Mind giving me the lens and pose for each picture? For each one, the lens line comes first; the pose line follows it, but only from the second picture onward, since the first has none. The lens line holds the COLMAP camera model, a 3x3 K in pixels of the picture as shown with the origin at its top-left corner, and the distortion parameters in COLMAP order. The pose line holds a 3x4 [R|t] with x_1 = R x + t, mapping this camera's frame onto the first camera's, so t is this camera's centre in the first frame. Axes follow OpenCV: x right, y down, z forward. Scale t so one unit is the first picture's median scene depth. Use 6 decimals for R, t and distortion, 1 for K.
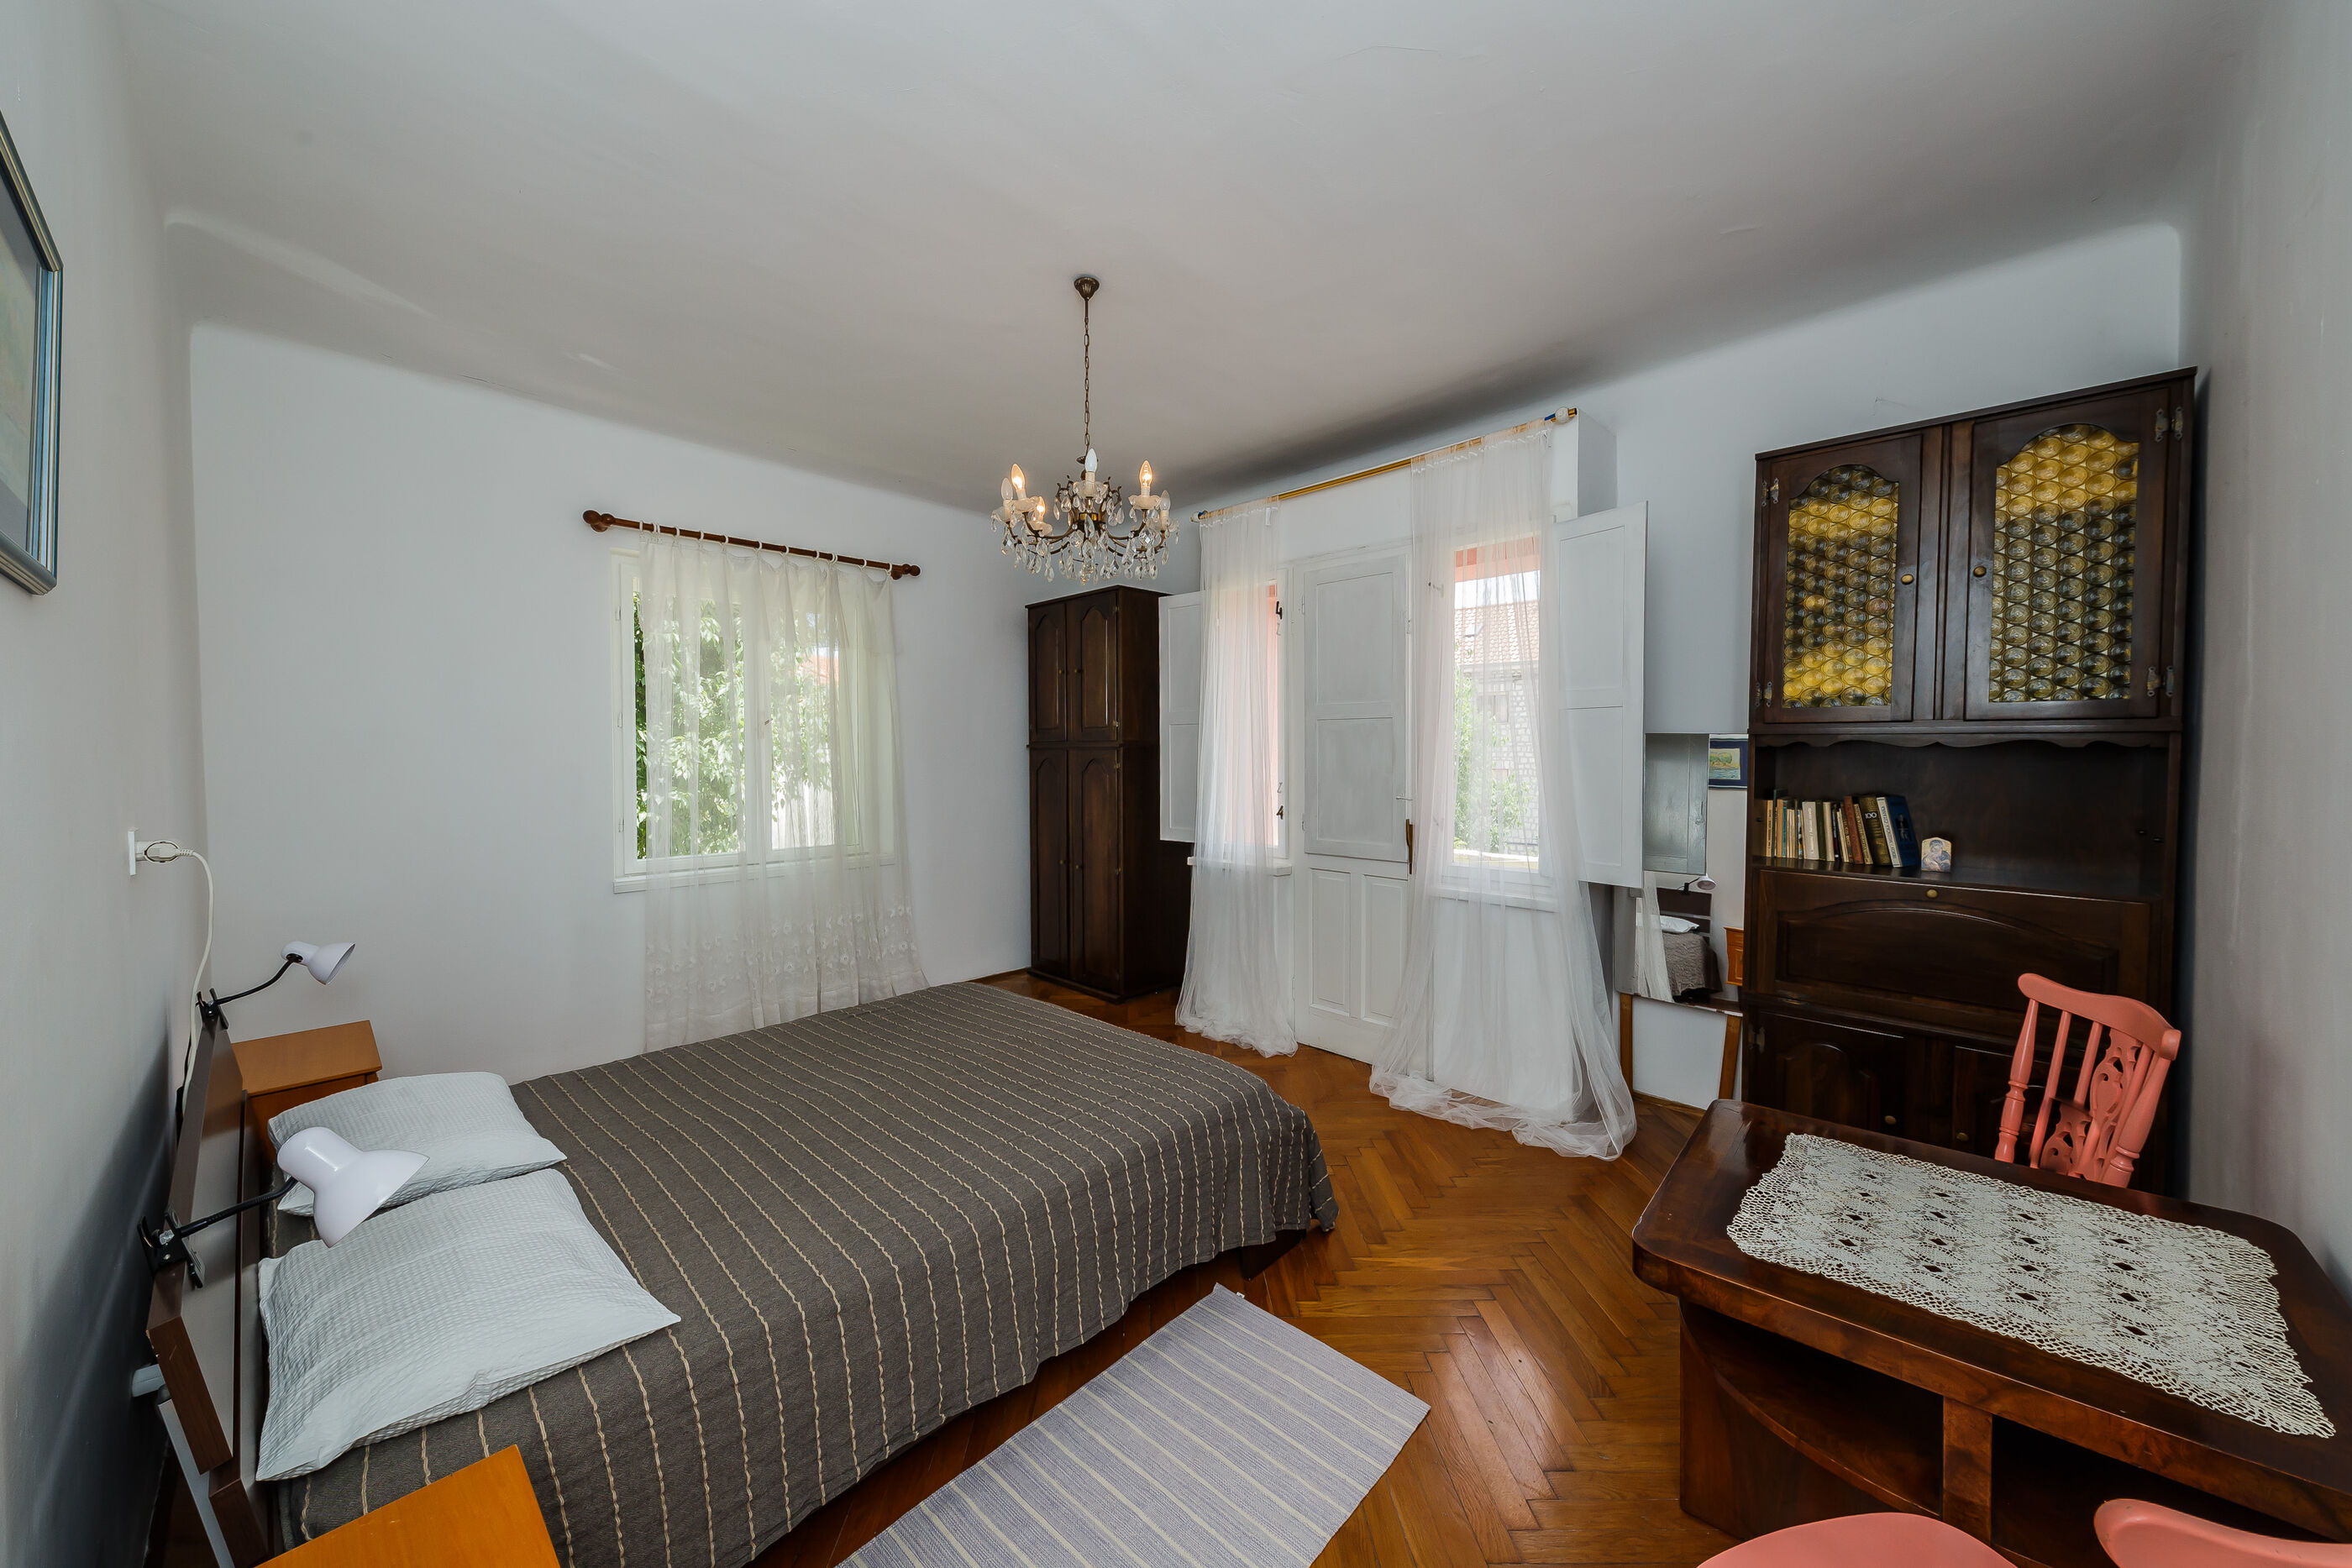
lens RADIAL K [[805.0, 0, 1176.0], [0, 805.0, 784.0], [0, 0, 1]] dist [0.012477, -0.000057]
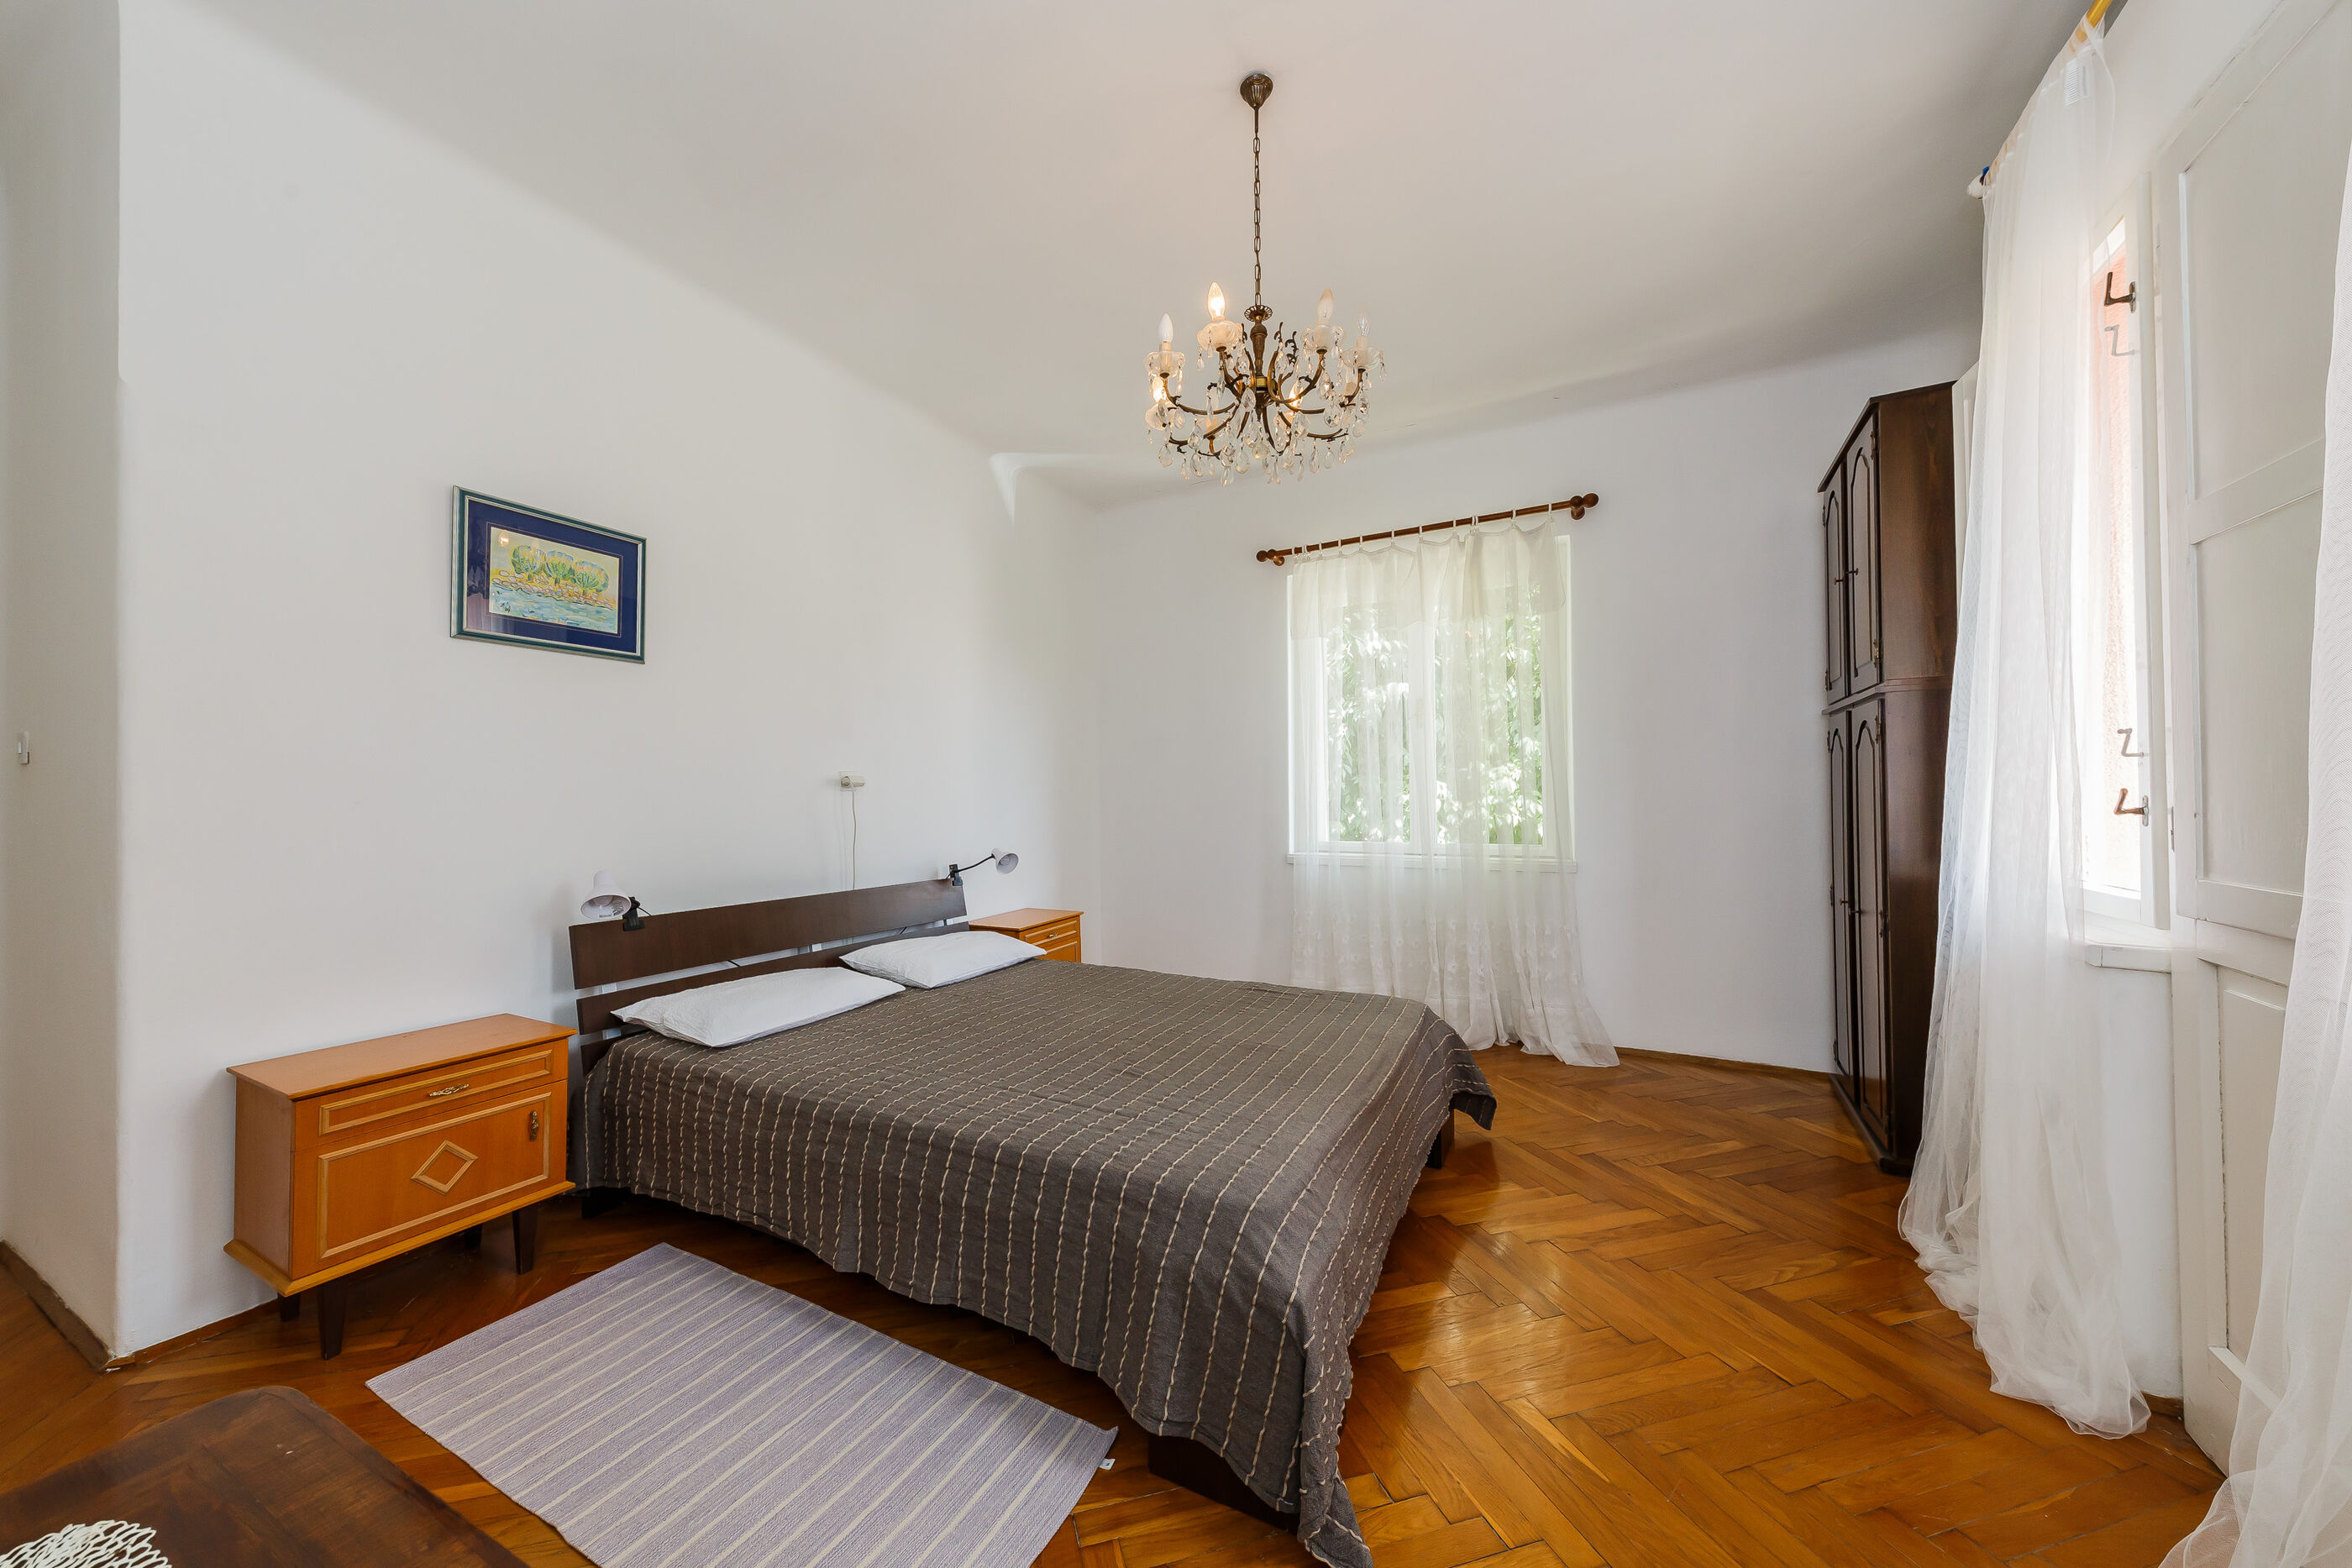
lens RADIAL K [[834.0, 0, 1171.3], [0, 834.0, 794.5], [0, 0, 1]] dist [0.011419, -0.000143]
pose [[0.262886, -0.003573, -0.964820, 0.463554], [-0.020861, 0.999738, -0.009386, 0.050965], [0.964601, 0.022595, 0.262742, 0.517958]]
